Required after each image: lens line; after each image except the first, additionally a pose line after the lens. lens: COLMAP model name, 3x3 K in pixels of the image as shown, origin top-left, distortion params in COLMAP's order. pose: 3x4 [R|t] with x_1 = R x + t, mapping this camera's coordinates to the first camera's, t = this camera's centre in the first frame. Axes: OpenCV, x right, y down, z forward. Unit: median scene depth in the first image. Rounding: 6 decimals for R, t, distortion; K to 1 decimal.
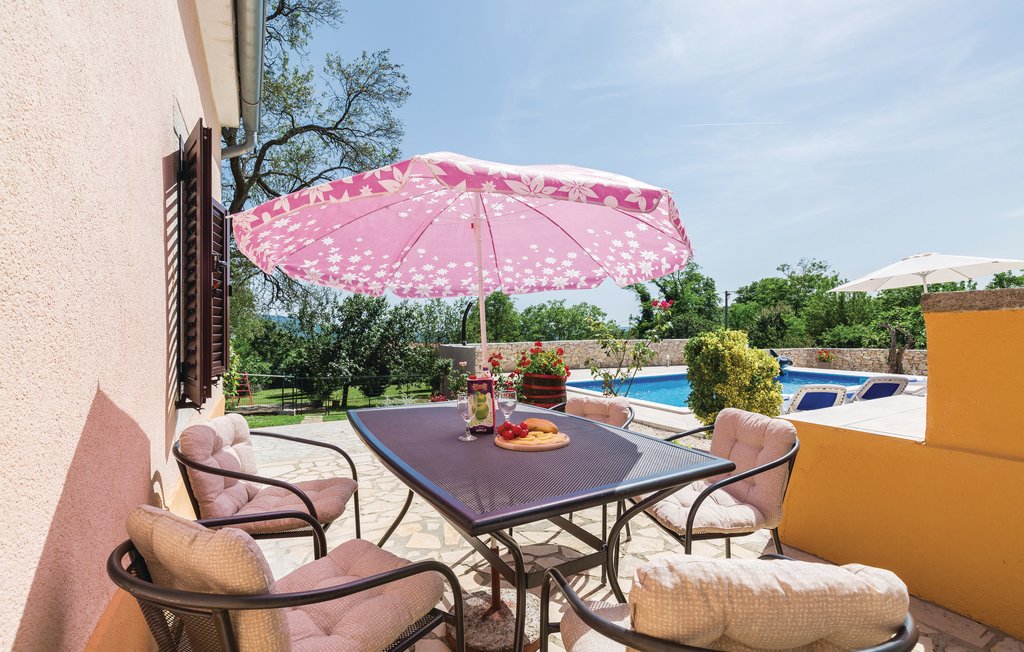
lens RADIAL K [[450.7, 0, 506.1], [0, 450.7, 335.3], [0, 0, 1]] dist [0.001353, 0.000061]
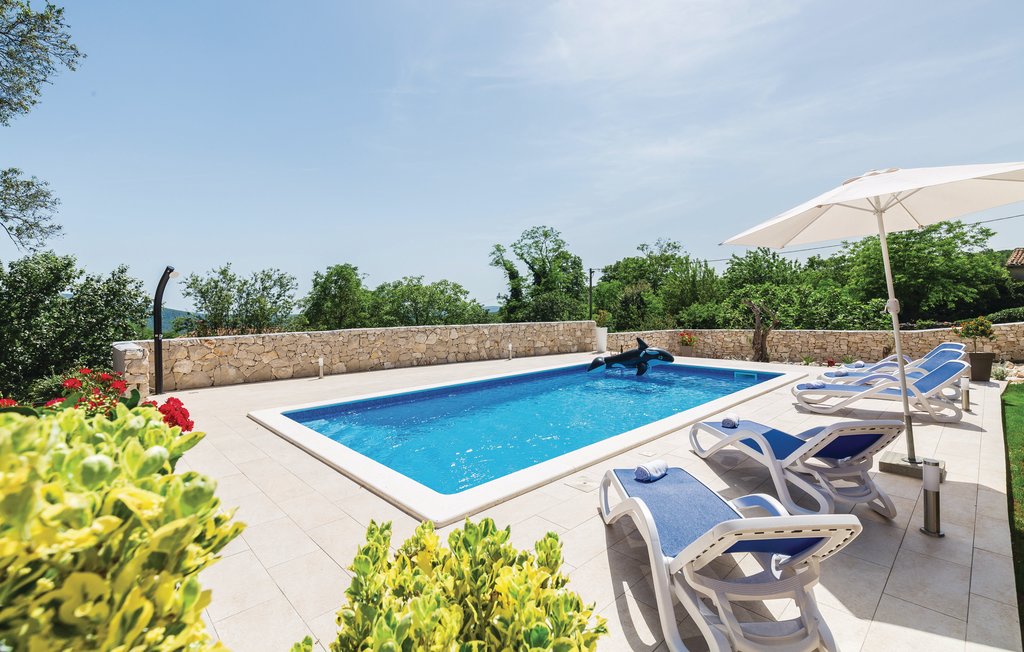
lens RADIAL K [[461.2, 0, 512.0], [0, 461.2, 326.0], [0, 0, 1]] dist [0.002031, -0.000161]
pose [[0.962276, -0.018701, 0.271431, 0.046998], [0.012271, 0.999603, 0.025366, -0.002006], [-0.271798, -0.021078, 0.962123, 0.079168]]
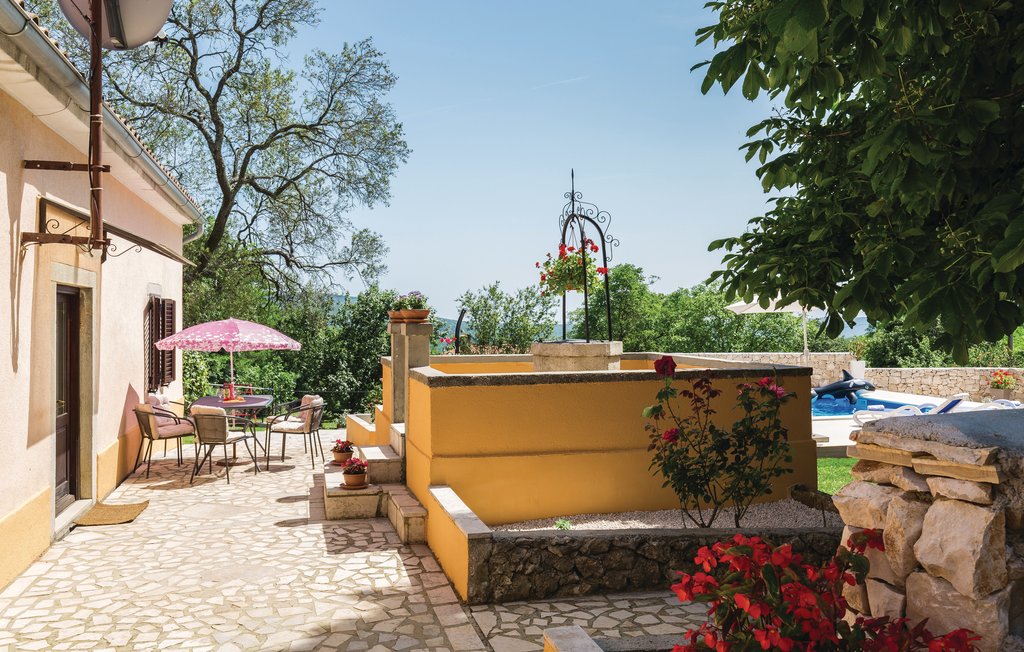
lens RADIAL K [[807.1, 0, 512.0], [0, 807.1, 326.0], [0, 0, 1]] dist [0.003481, -0.001994]
pose [[0.969168, 0.004826, -0.246352, 0.100312], [-0.005631, 0.999981, -0.002561, -0.009512], [0.246335, 0.003870, 0.969177, -0.123268]]
